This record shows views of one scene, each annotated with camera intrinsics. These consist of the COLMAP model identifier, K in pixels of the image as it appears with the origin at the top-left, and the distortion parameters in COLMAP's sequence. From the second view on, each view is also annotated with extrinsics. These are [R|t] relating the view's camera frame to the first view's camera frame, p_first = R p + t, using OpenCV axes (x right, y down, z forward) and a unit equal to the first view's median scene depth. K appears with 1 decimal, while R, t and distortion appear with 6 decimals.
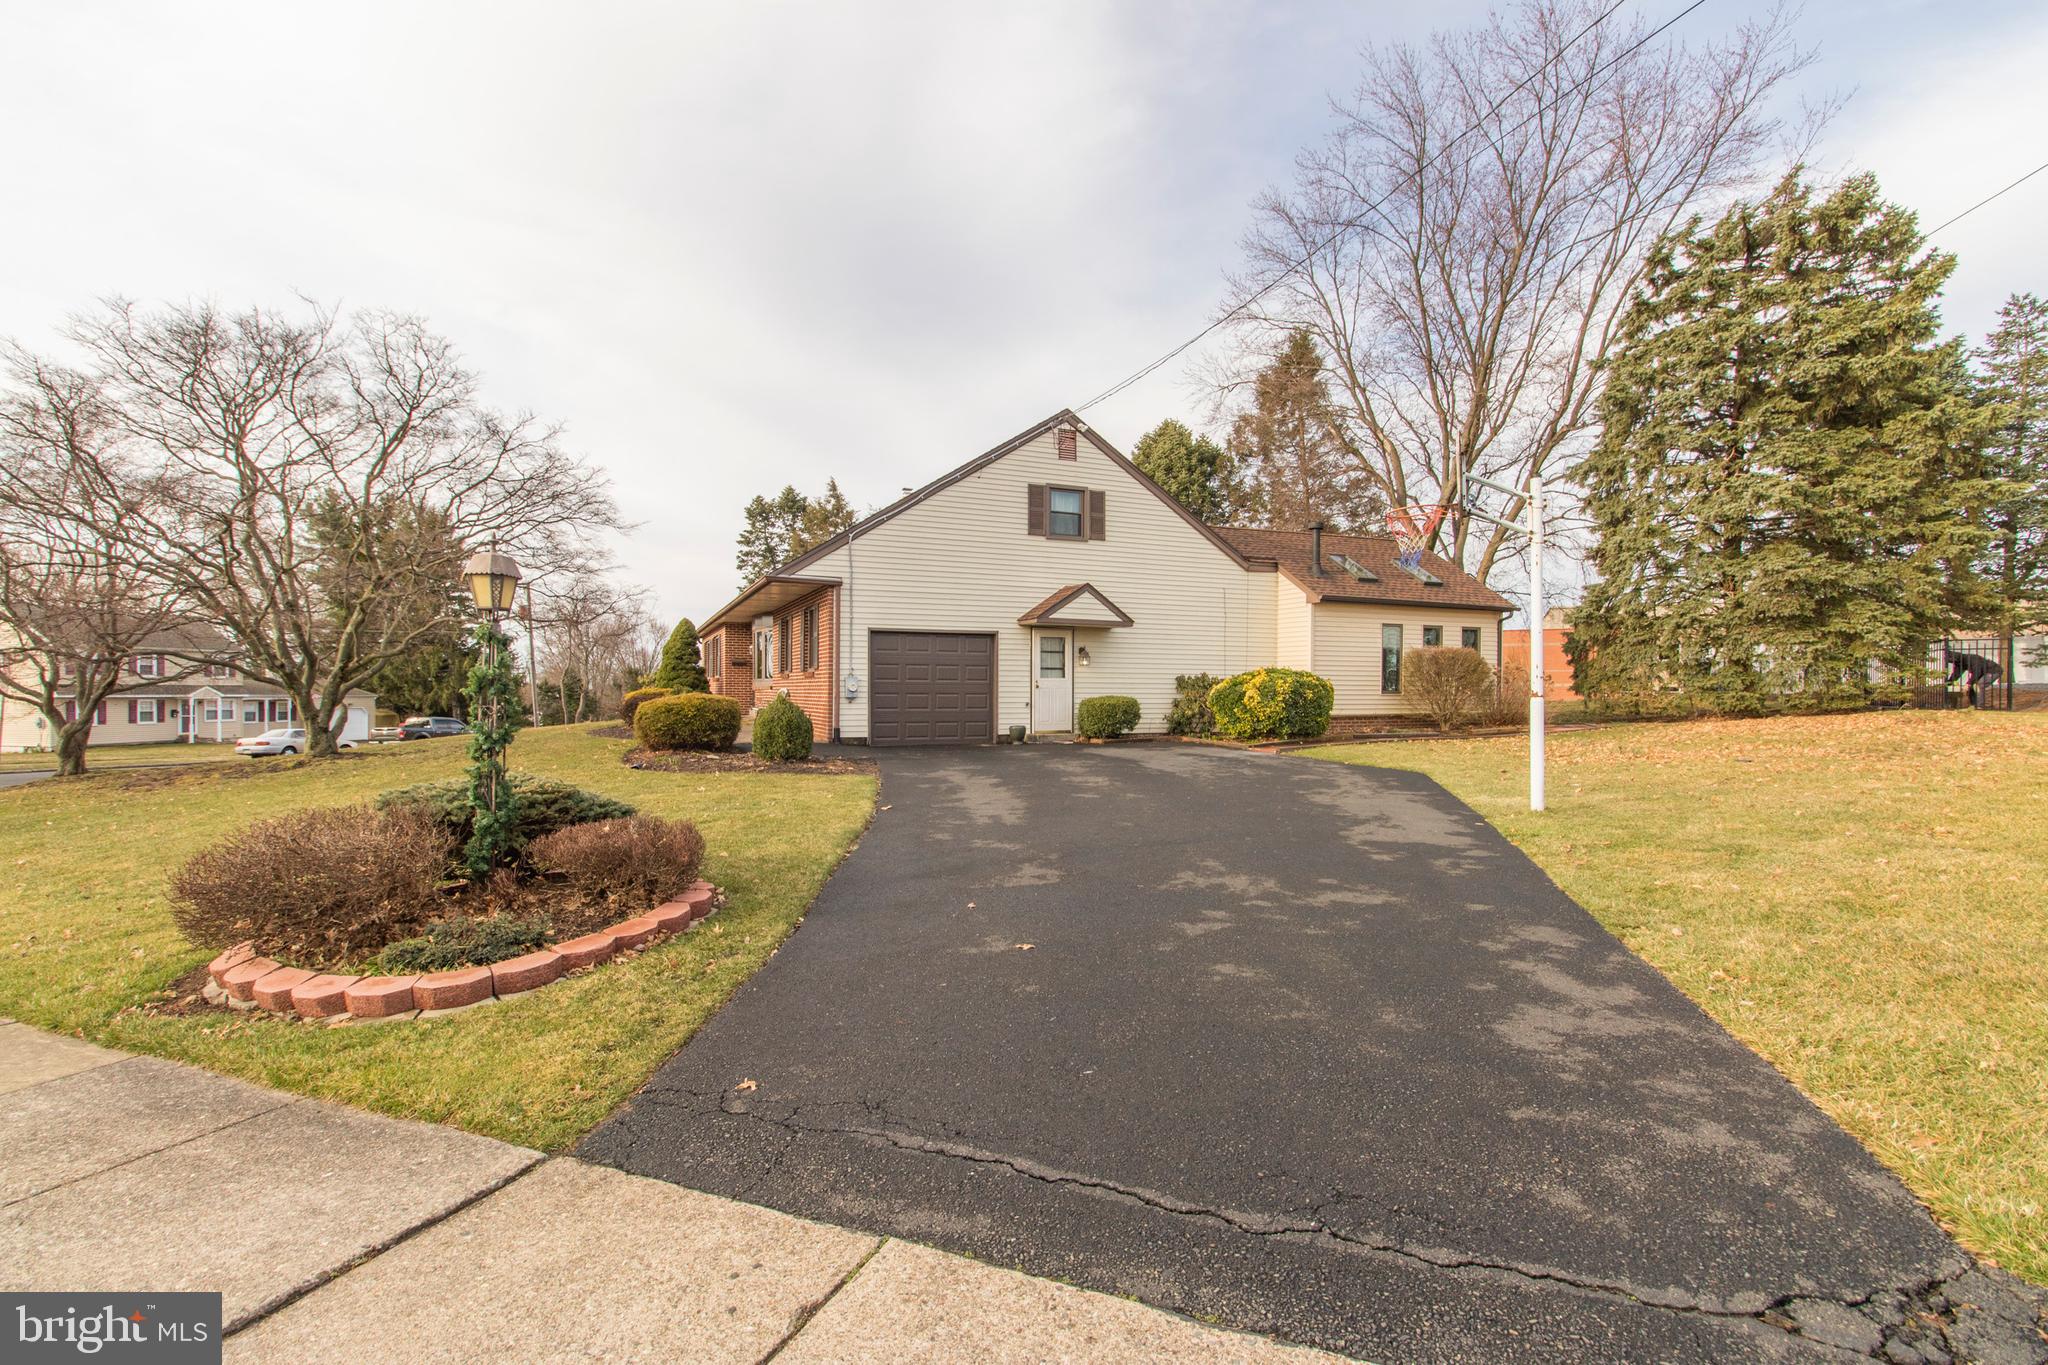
lens RADIAL K [[950.5, 0, 1024.0], [0, 950.5, 682.5], [0, 0, 1]] dist [0.000586, -0.000076]
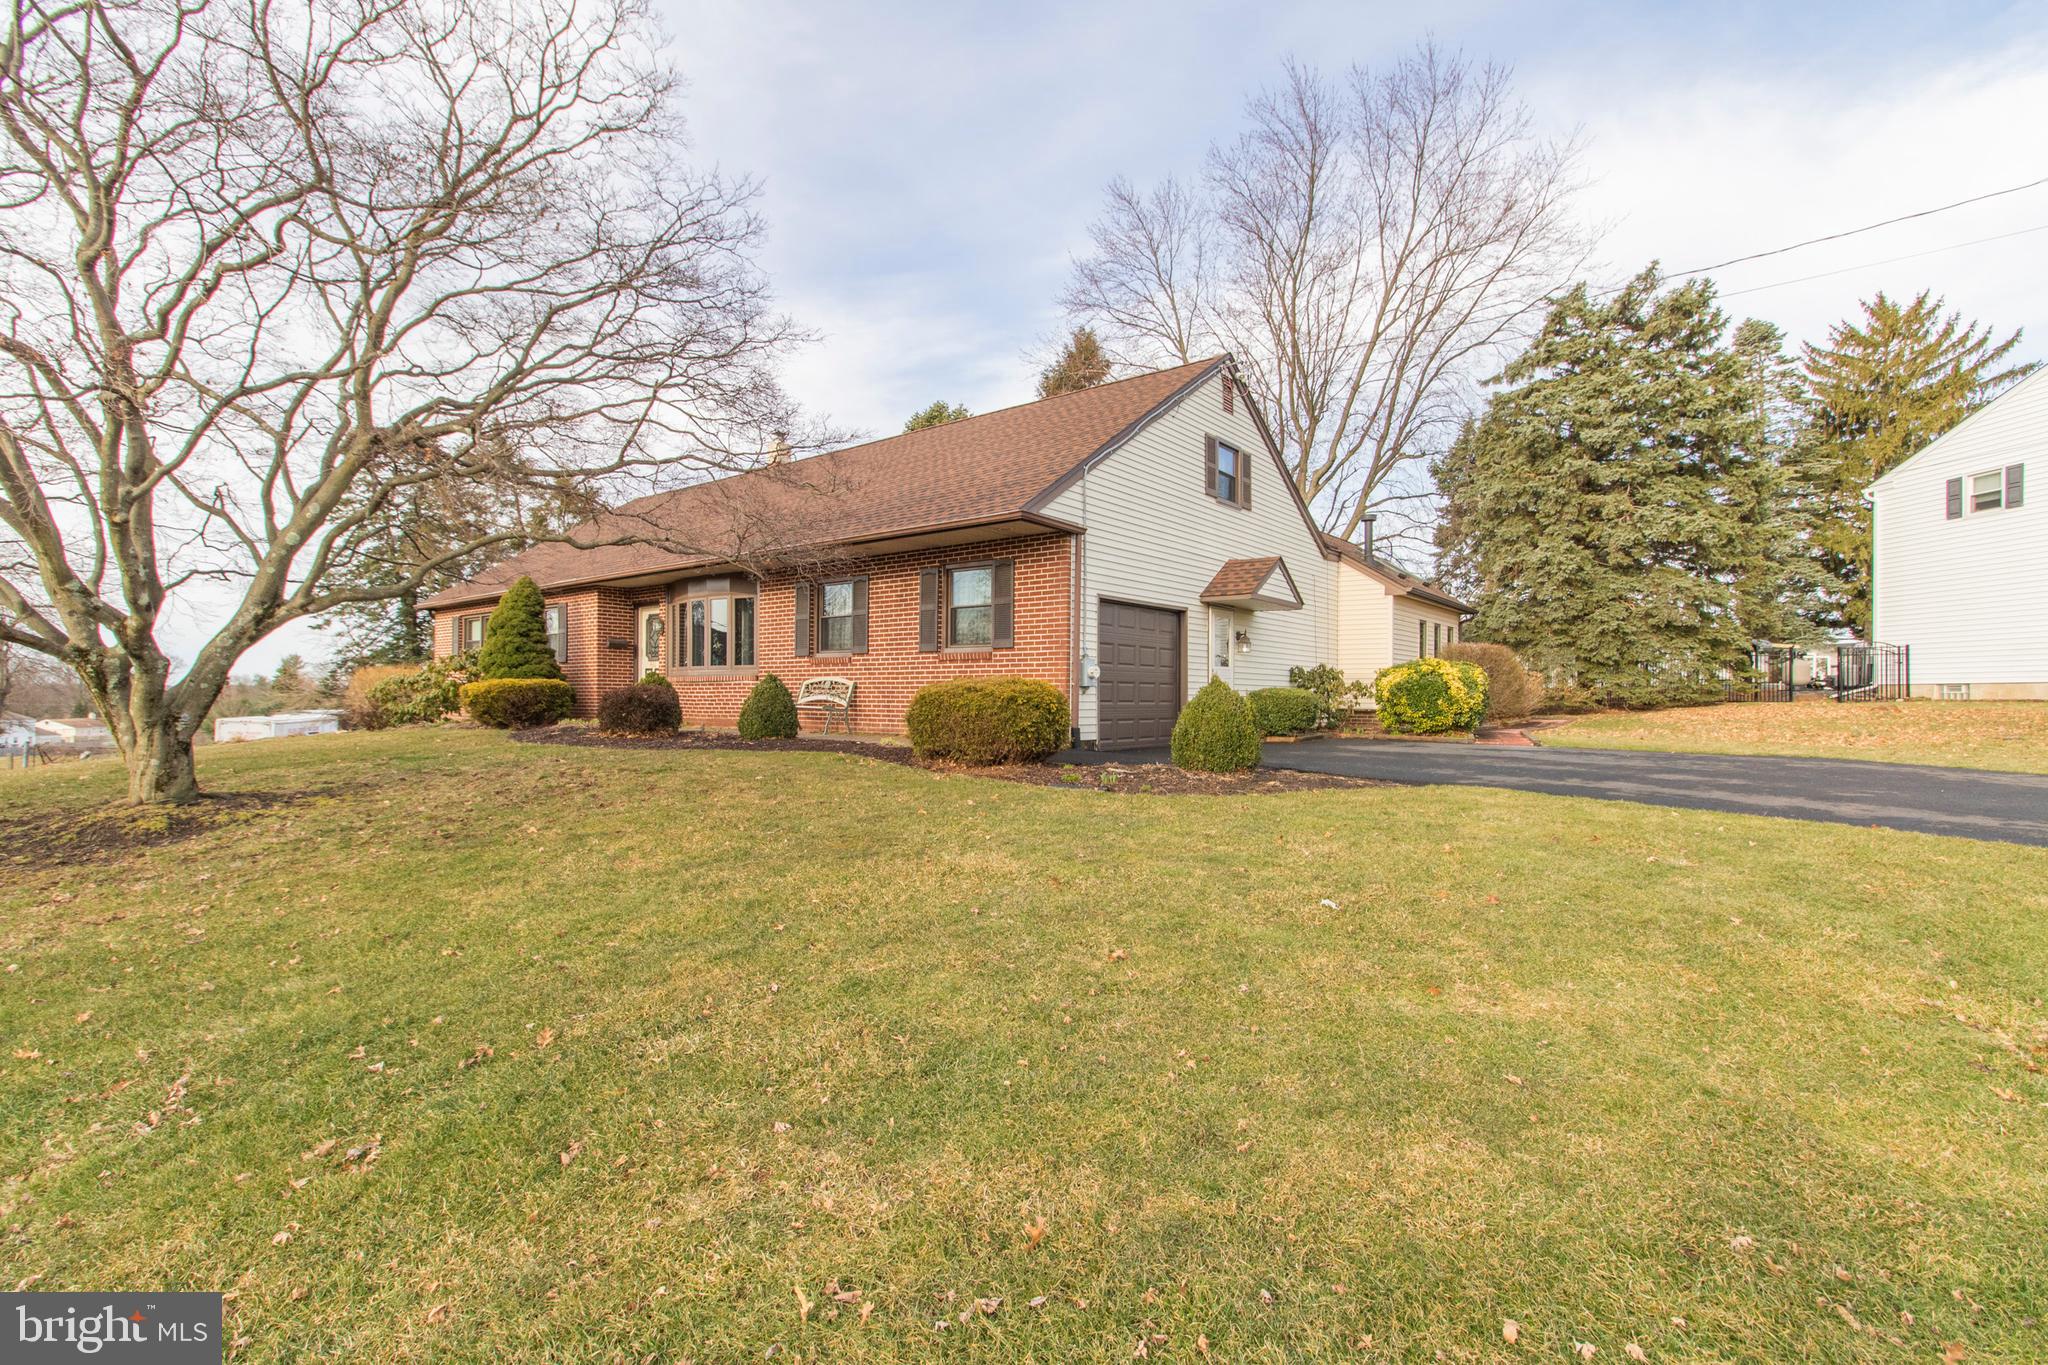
lens RADIAL K [[963.2, 0, 1024.0], [0, 963.2, 682.5], [0, 0, 1]] dist [0.000302, 0.000014]
pose [[0.868210, 0.008096, 0.496130, -0.544830], [-0.002998, 0.999934, -0.011071, 0.019453], [-0.496187, 0.008124, 0.868178, 0.343157]]
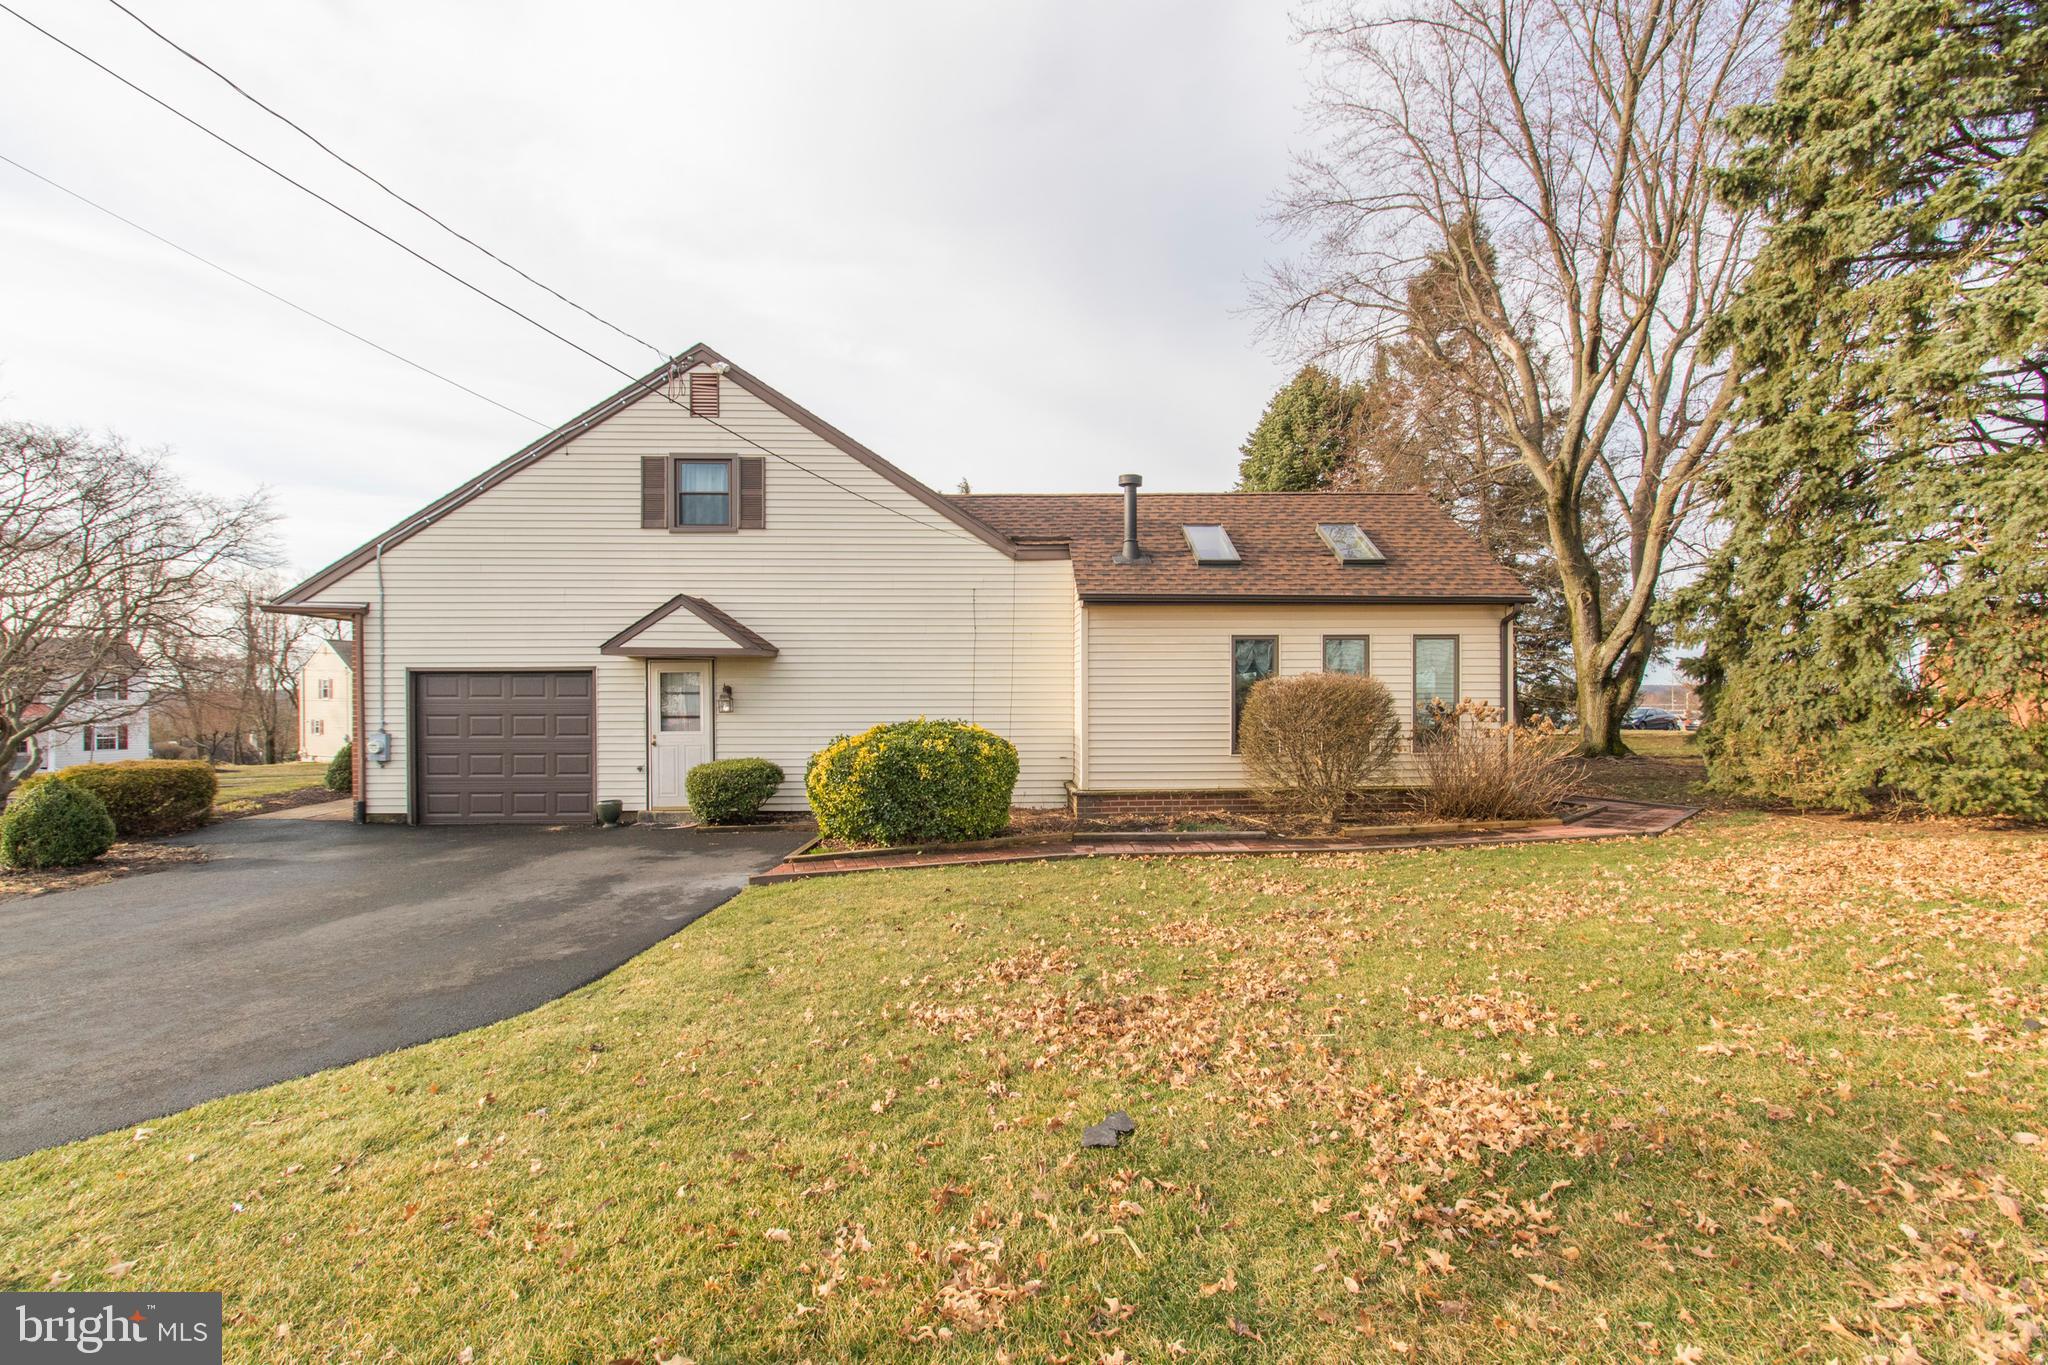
lens RADIAL K [[950.5, 0, 1024.0], [0, 950.5, 682.5], [0, 0, 1]] dist [0.000586, -0.000076]
pose [[0.931155, -0.011289, -0.364448, 0.518840], [0.010797, 0.999936, -0.003390, -0.035189], [0.364463, -0.000779, 0.931217, 0.440755]]
